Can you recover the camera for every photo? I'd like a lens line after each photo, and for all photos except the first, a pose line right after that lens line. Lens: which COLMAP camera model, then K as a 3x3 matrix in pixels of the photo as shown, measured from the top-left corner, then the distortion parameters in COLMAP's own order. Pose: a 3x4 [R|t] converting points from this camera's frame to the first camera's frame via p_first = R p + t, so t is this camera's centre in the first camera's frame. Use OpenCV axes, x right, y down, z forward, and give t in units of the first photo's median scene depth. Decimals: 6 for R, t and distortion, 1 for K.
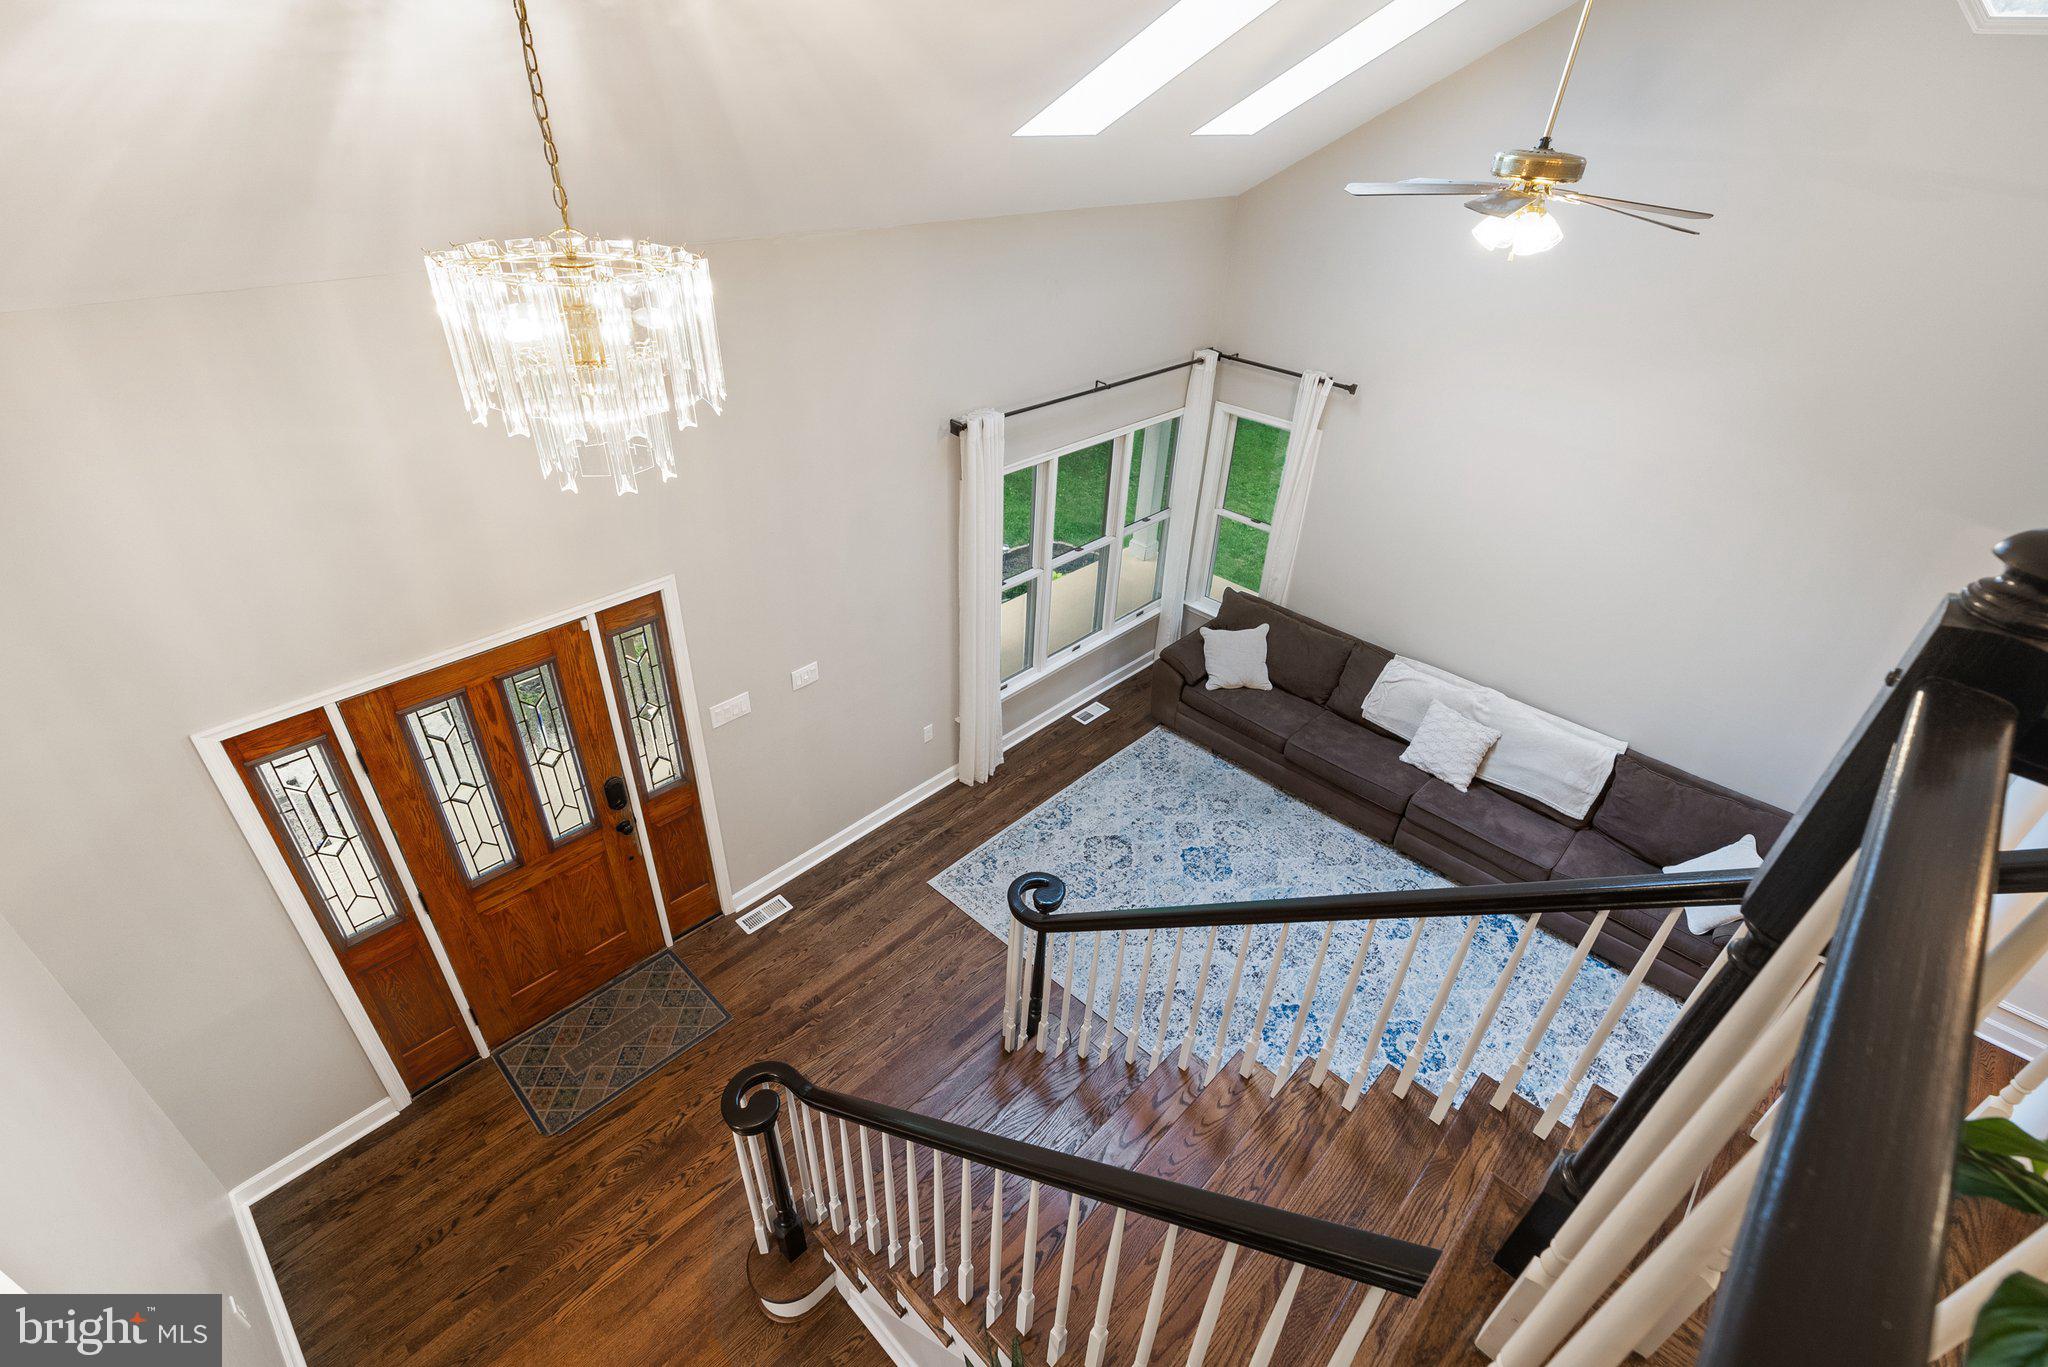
lens RADIAL K [[938.8, 0, 1016.1], [0, 938.8, 681.1], [0, 0, 1]] dist [0.000520, 0.001103]
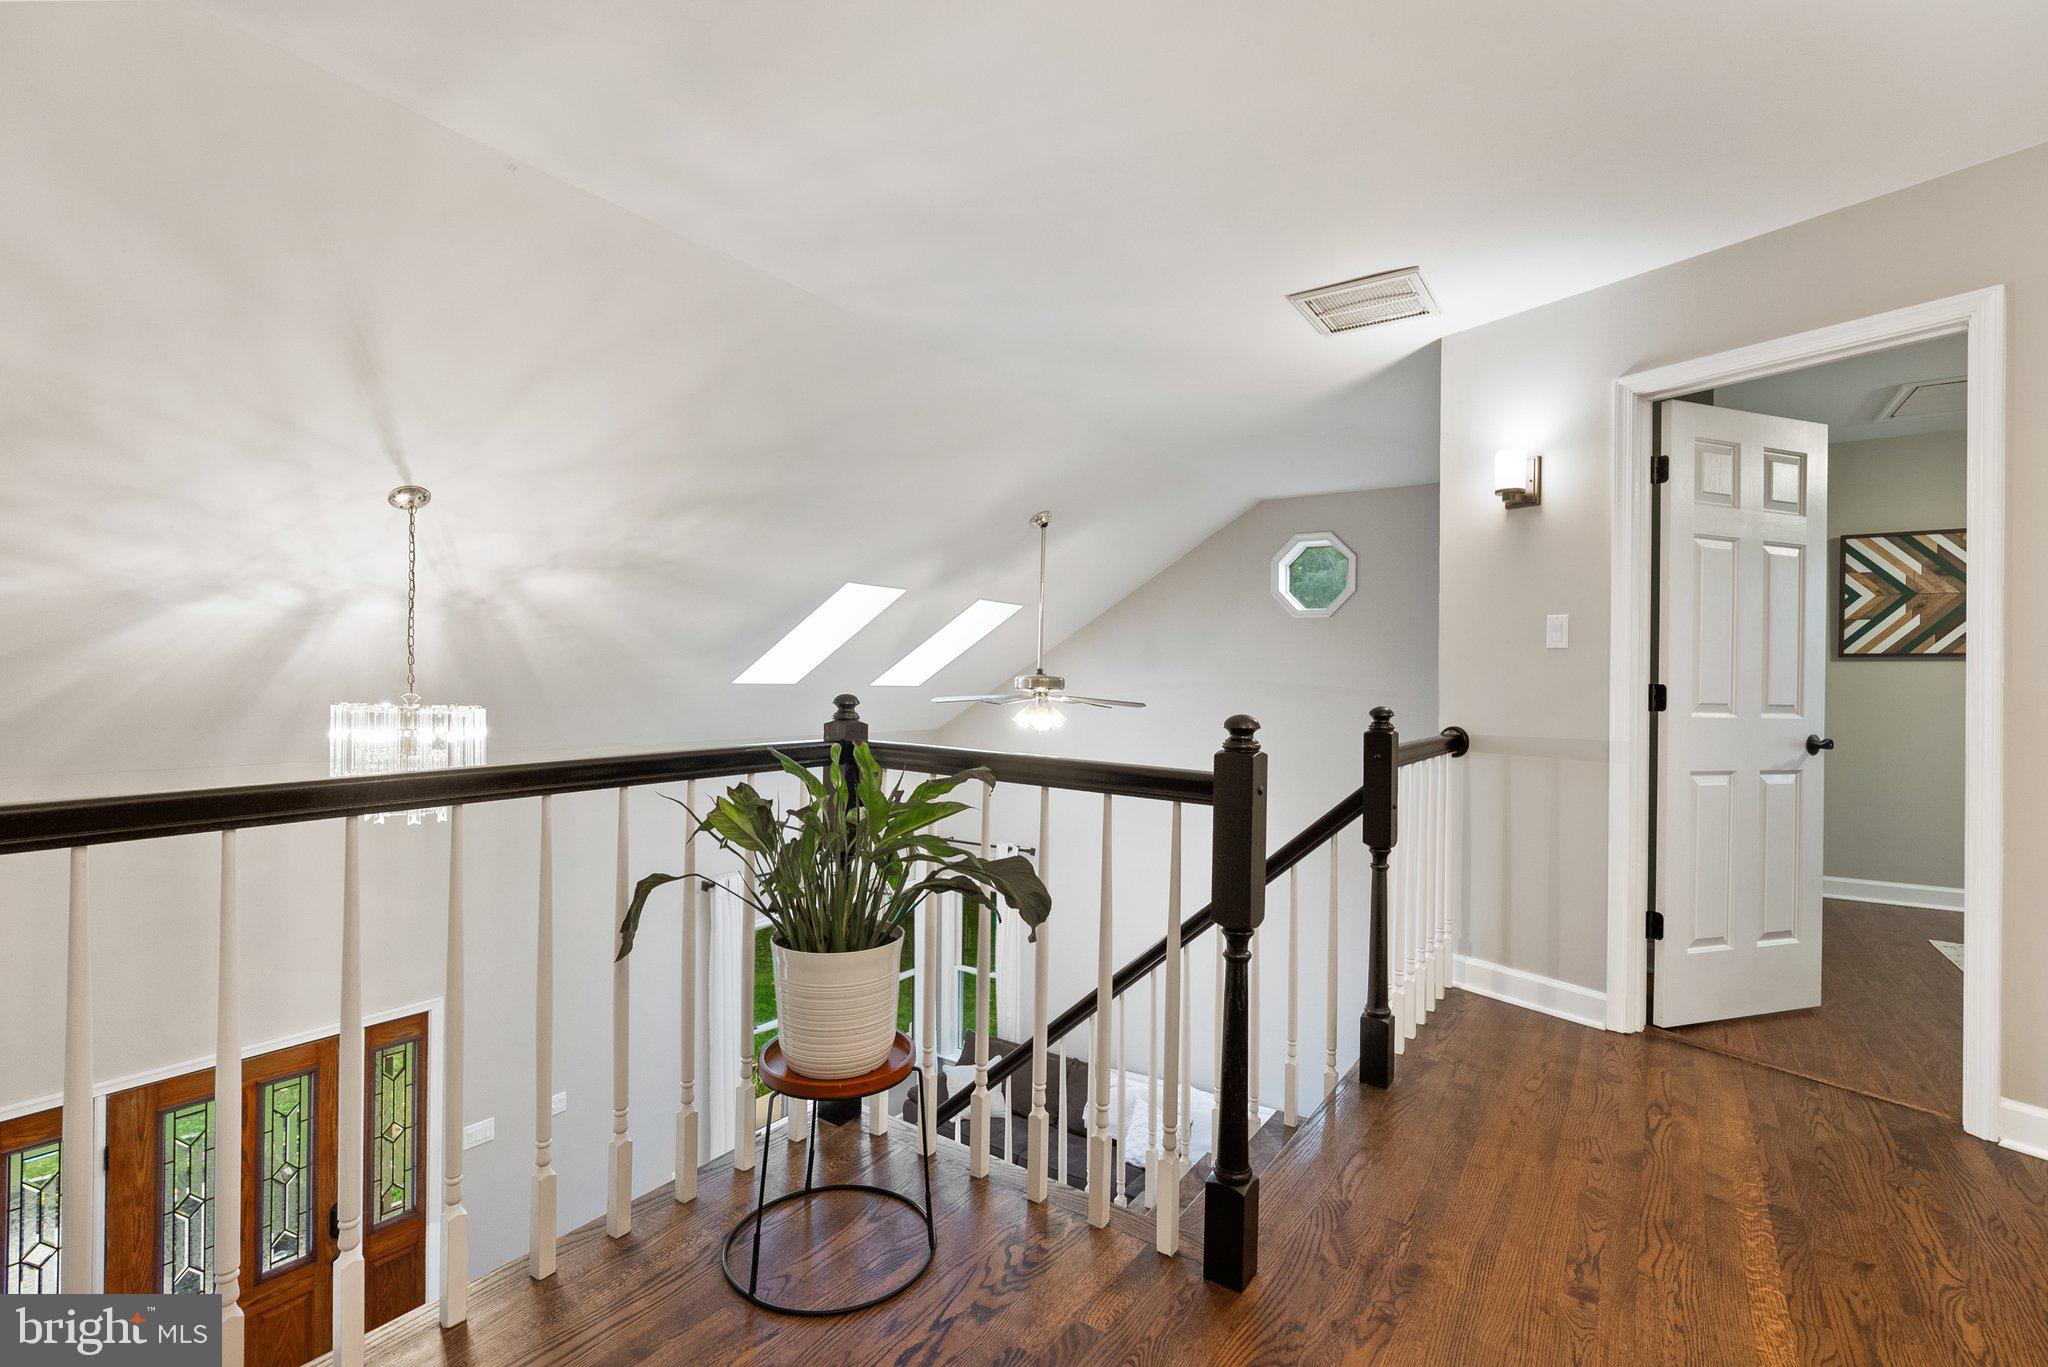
lens RADIAL K [[938.8, 0, 1016.1], [0, 938.8, 681.1], [0, 0, 1]] dist [0.000520, 0.001103]
pose [[0.987012, -0.035100, 0.156767, 0.196928], [0.115850, 0.831569, -0.543205, 0.297538], [-0.111296, 0.554312, 0.824834, -0.324279]]
